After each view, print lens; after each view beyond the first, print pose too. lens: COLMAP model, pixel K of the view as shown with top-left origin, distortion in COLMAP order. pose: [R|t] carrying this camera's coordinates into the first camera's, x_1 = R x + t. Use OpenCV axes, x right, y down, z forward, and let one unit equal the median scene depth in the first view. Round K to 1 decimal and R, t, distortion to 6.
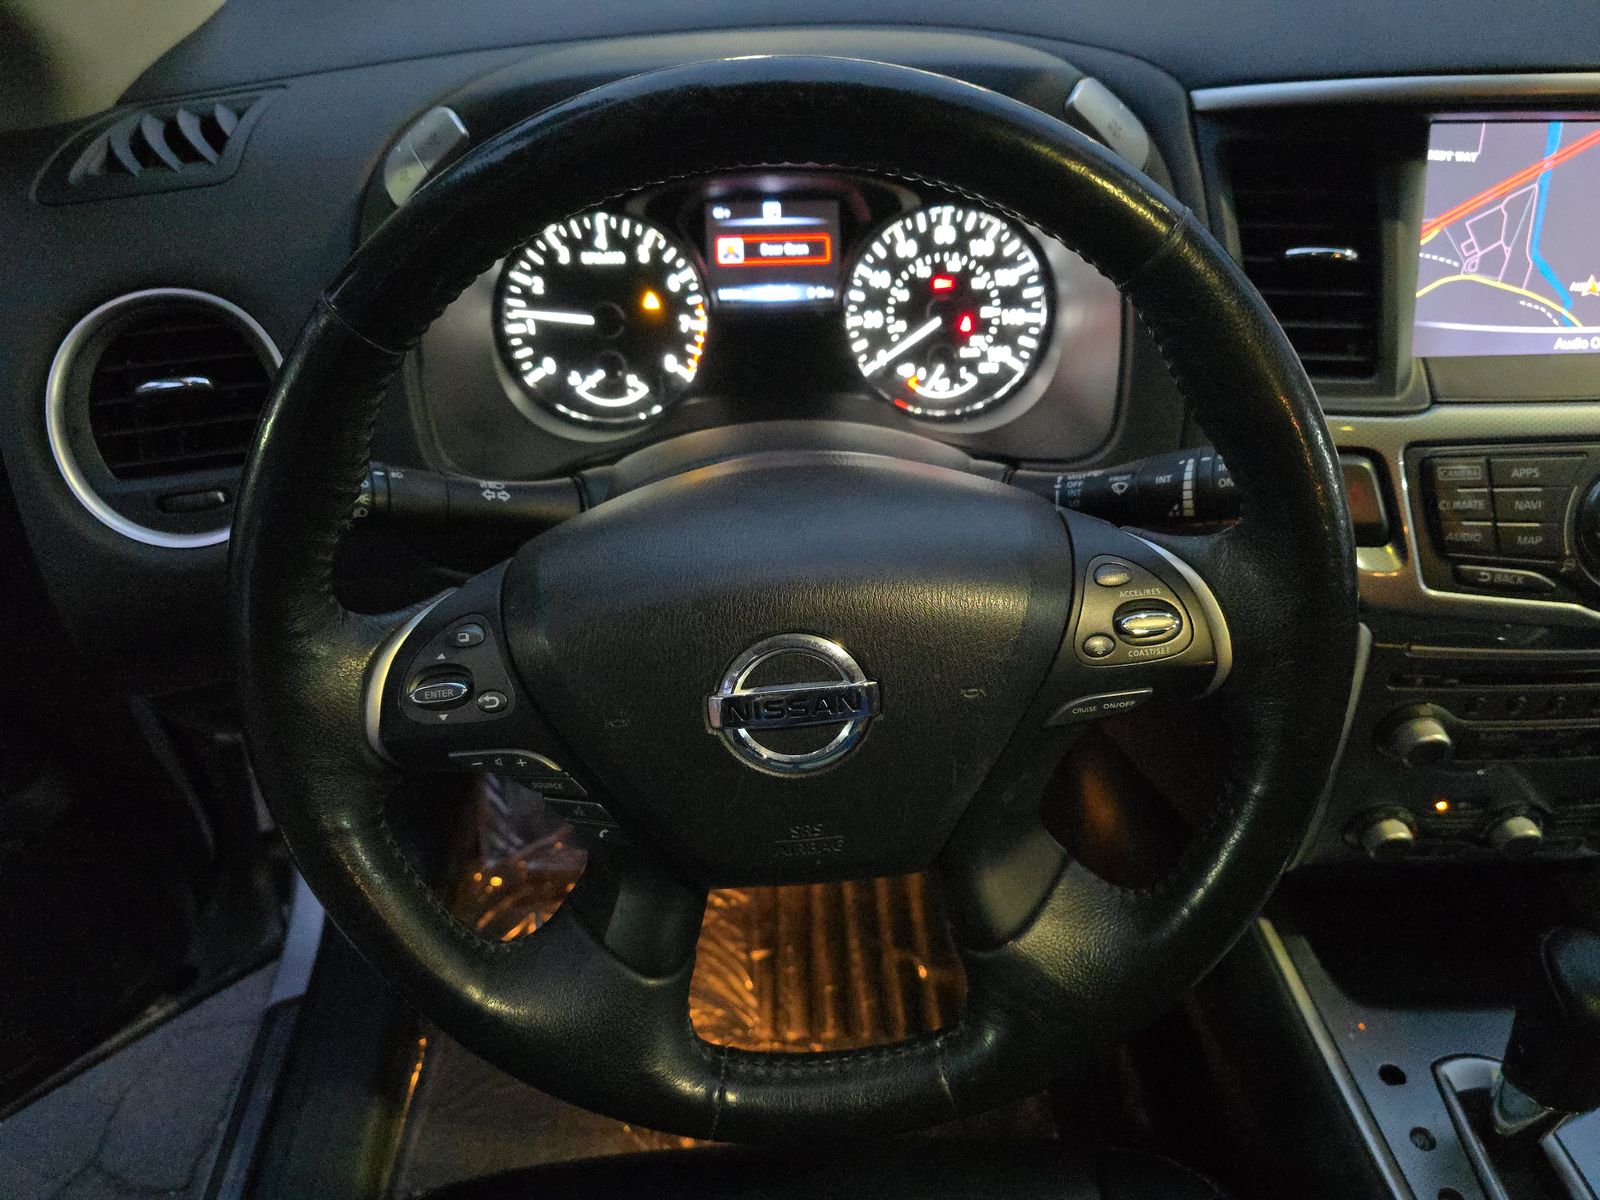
lens RADIAL K [[1166.8, 0, 800.0], [0, 1166.8, 600.0], [0, 0, 1]] dist [0.057679, -0.050190]
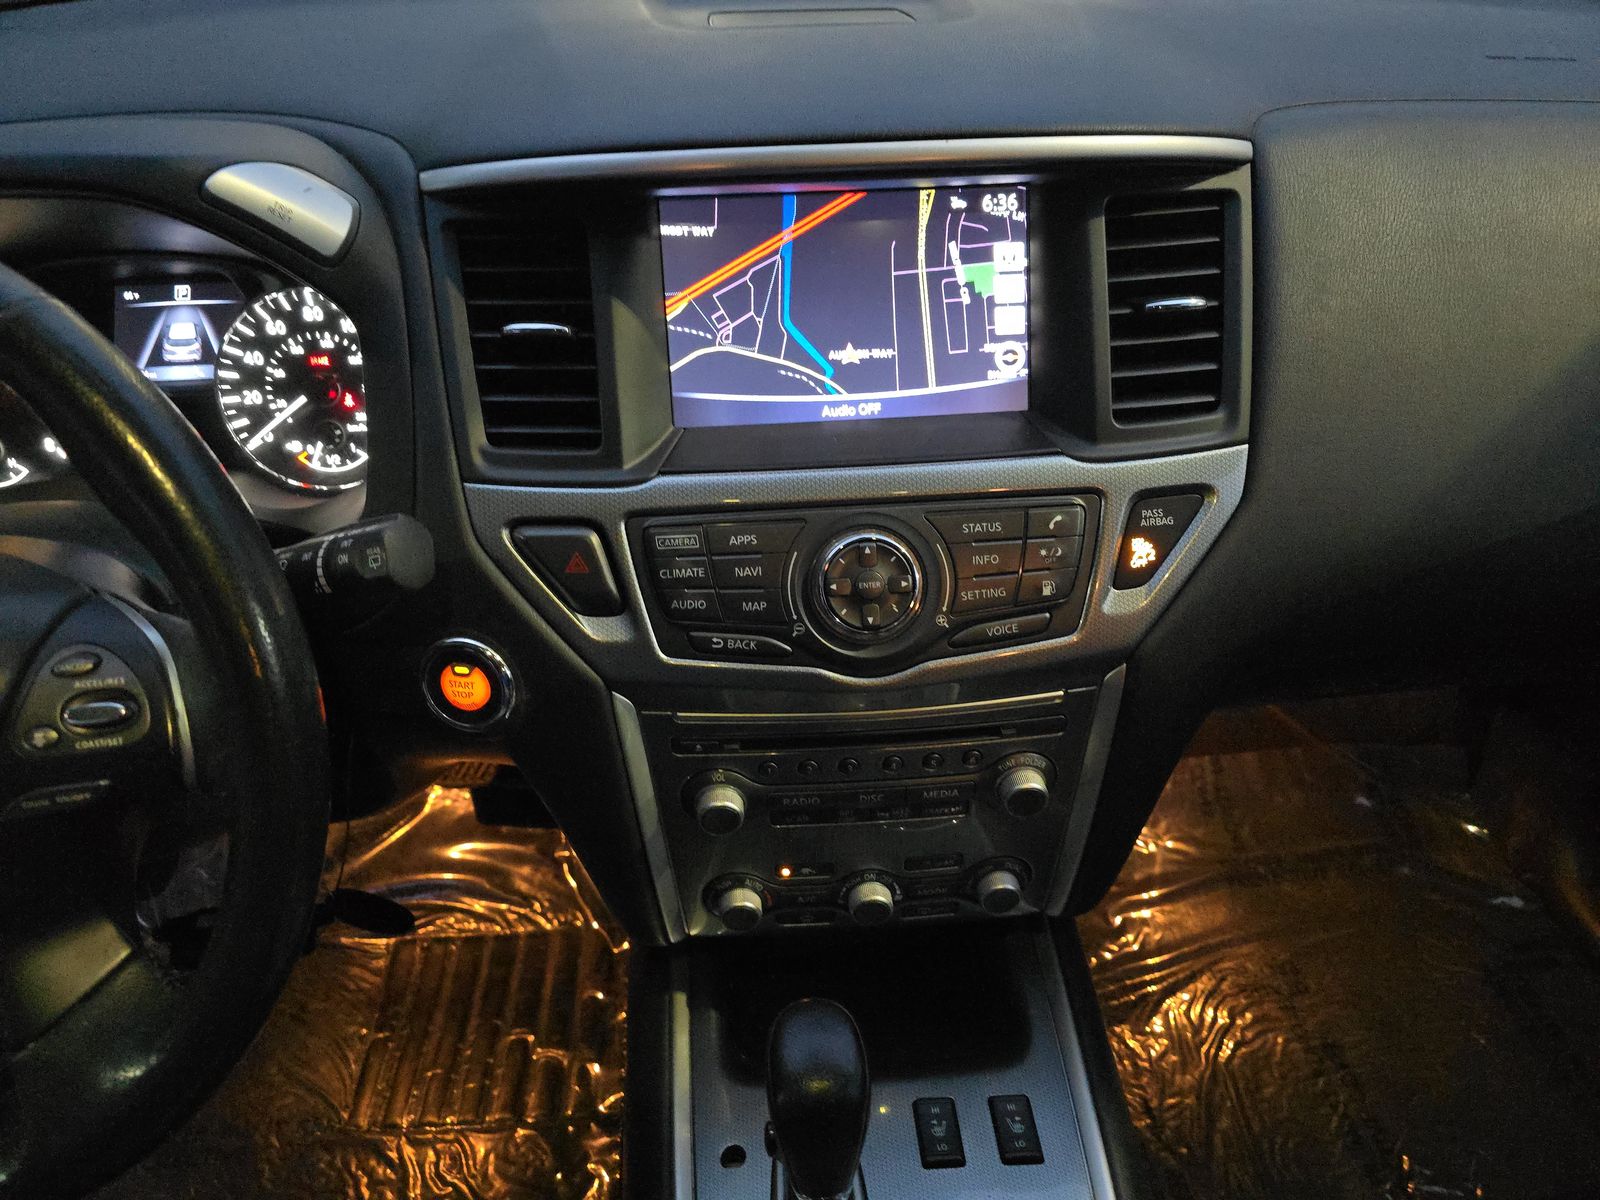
lens RADIAL K [[1141.0, 0, 800.0], [0, 1141.0, 600.0], [0, 0, 1]] dist [0.123927, -0.109982]
pose [[0.998993, -0.023572, -0.038182, 0.574031], [0.021644, 0.998507, -0.050151, -0.005320], [0.039307, 0.049274, 0.998012, 0.025013]]
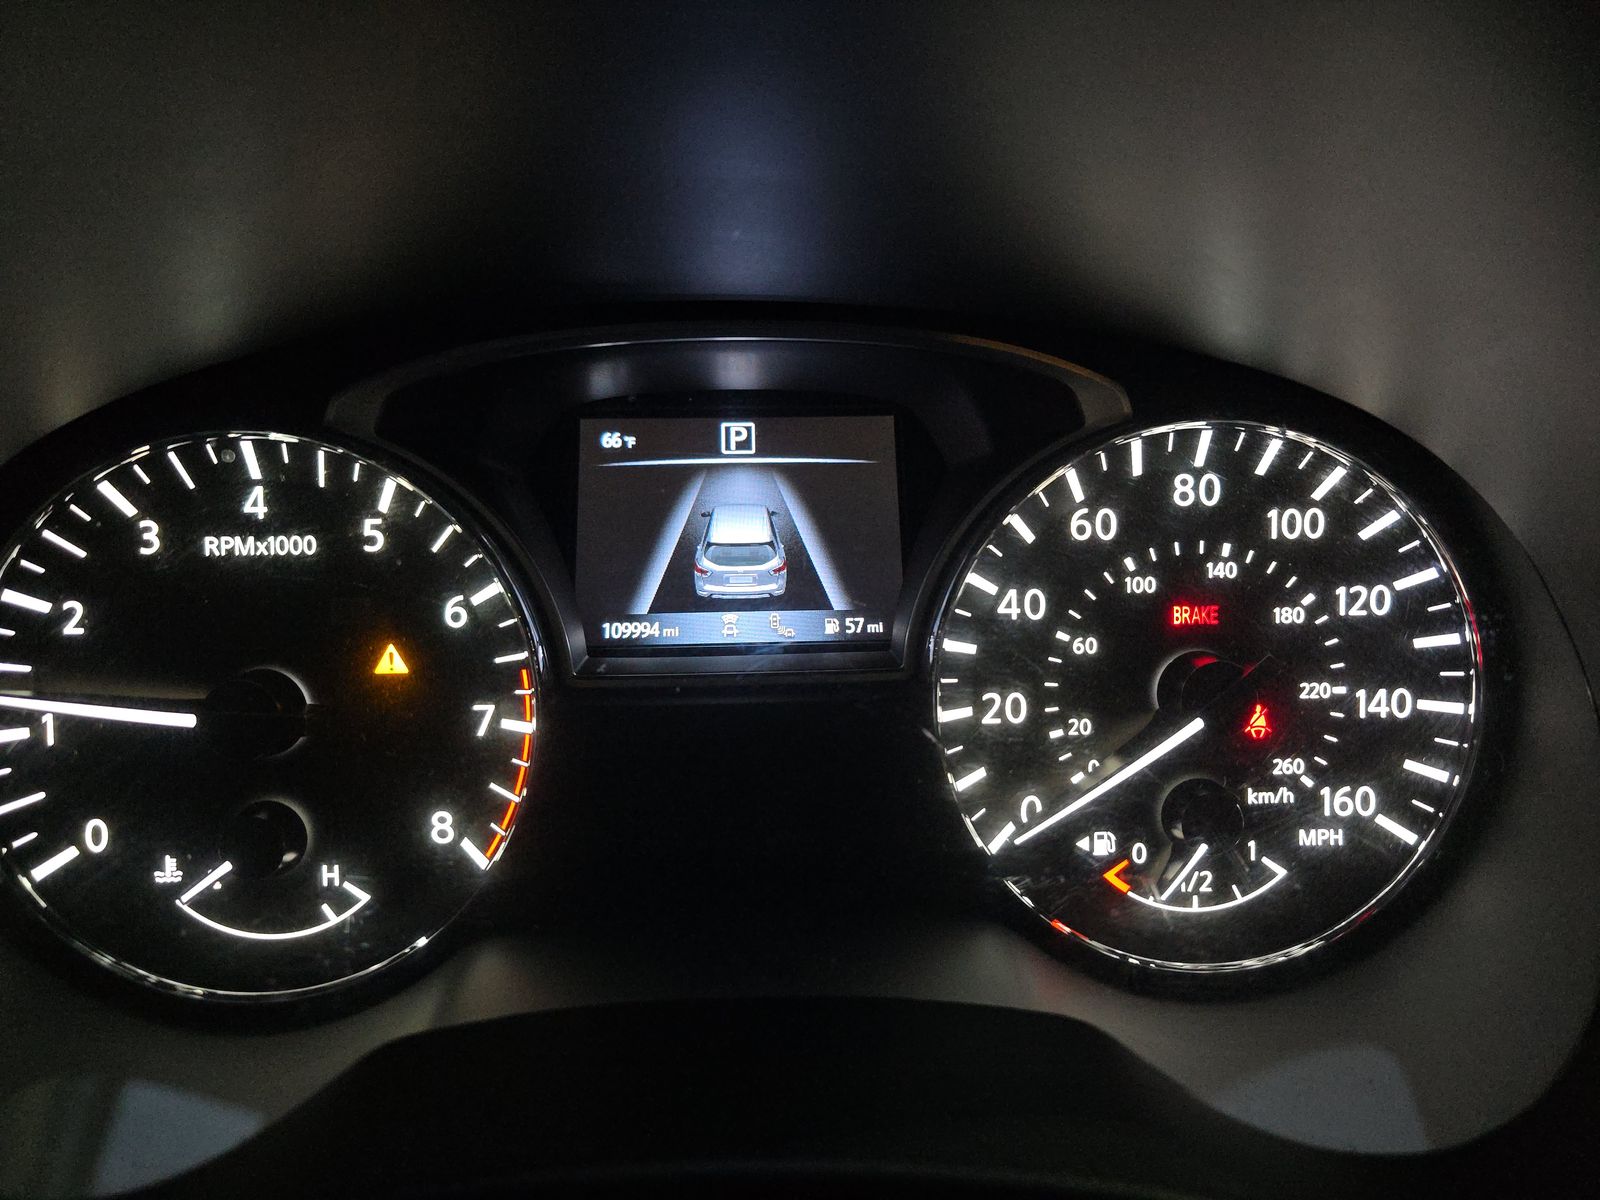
lens RADIAL K [[1166.8, 0, 800.0], [0, 1166.8, 600.0], [0, 0, 1]] dist [0.057679, -0.050190]
pose [[0.999910, 0.005856, -0.012044, 0.002753], [-0.008414, 0.974386, -0.224727, -0.192303], [0.010420, 0.224808, 0.974347, 0.643282]]
